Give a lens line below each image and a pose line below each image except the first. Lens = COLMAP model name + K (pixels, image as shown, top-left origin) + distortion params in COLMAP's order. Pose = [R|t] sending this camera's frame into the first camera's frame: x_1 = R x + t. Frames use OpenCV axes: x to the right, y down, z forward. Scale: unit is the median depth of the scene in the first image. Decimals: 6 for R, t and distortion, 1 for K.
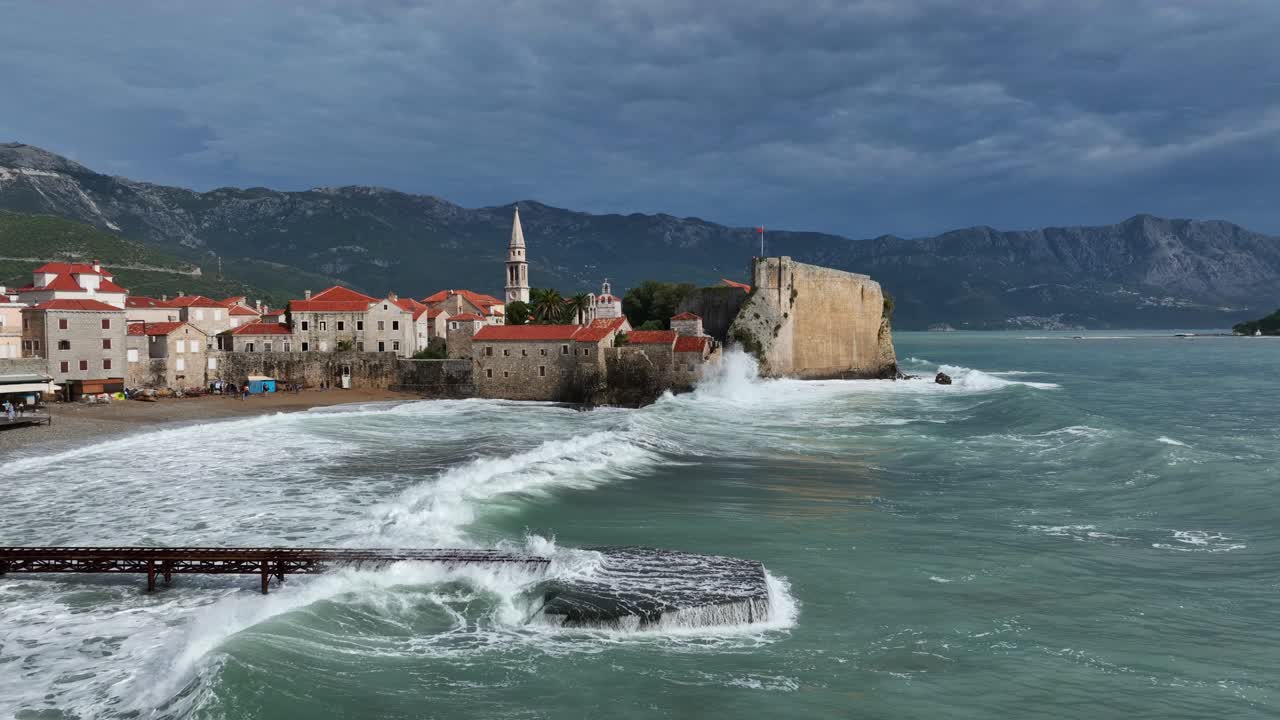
lens RADIAL K [[905.2, 0, 644.6], [0, 905.2, 330.2], [0, 0, 1]] dist [0.007782, 0.007740]
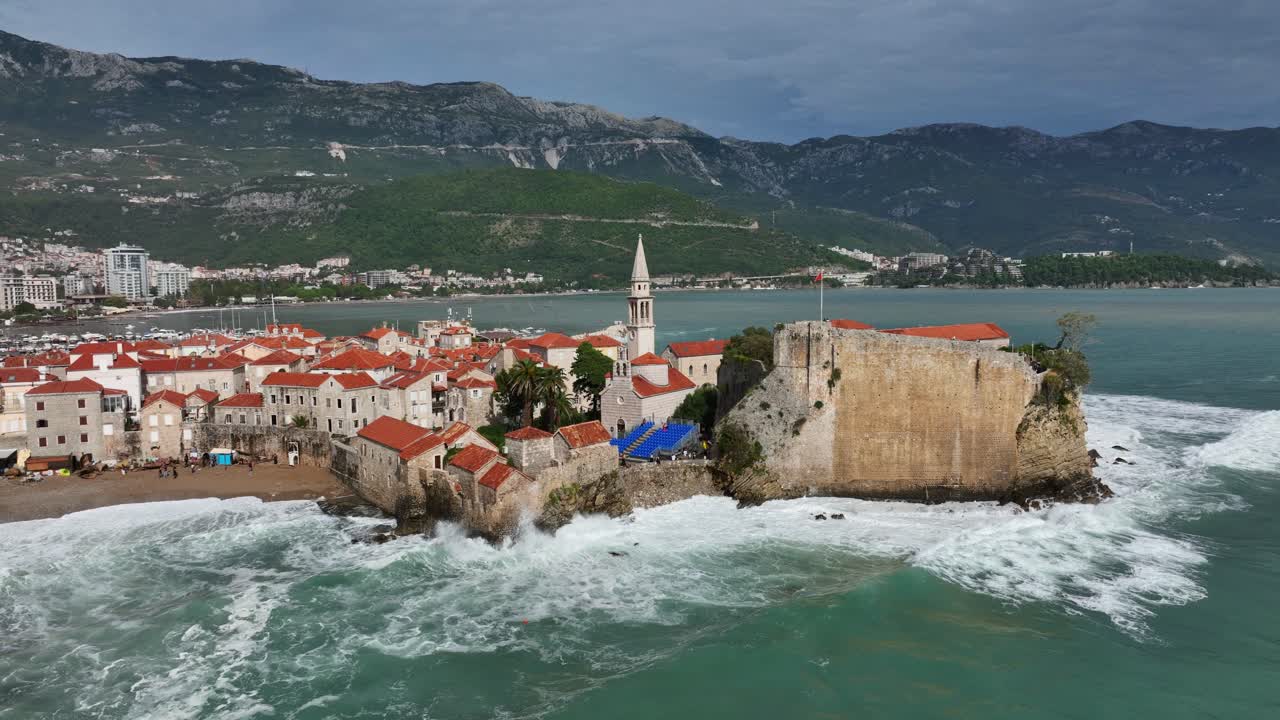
lens RADIAL K [[905.2, 0, 644.6], [0, 905.2, 330.2], [0, 0, 1]] dist [0.007782, 0.007740]
pose [[0.804927, 0.038920, -0.592096, 0.386430], [0.002068, 0.997657, 0.068390, -0.103075], [0.593370, -0.056274, 0.802960, 0.289824]]
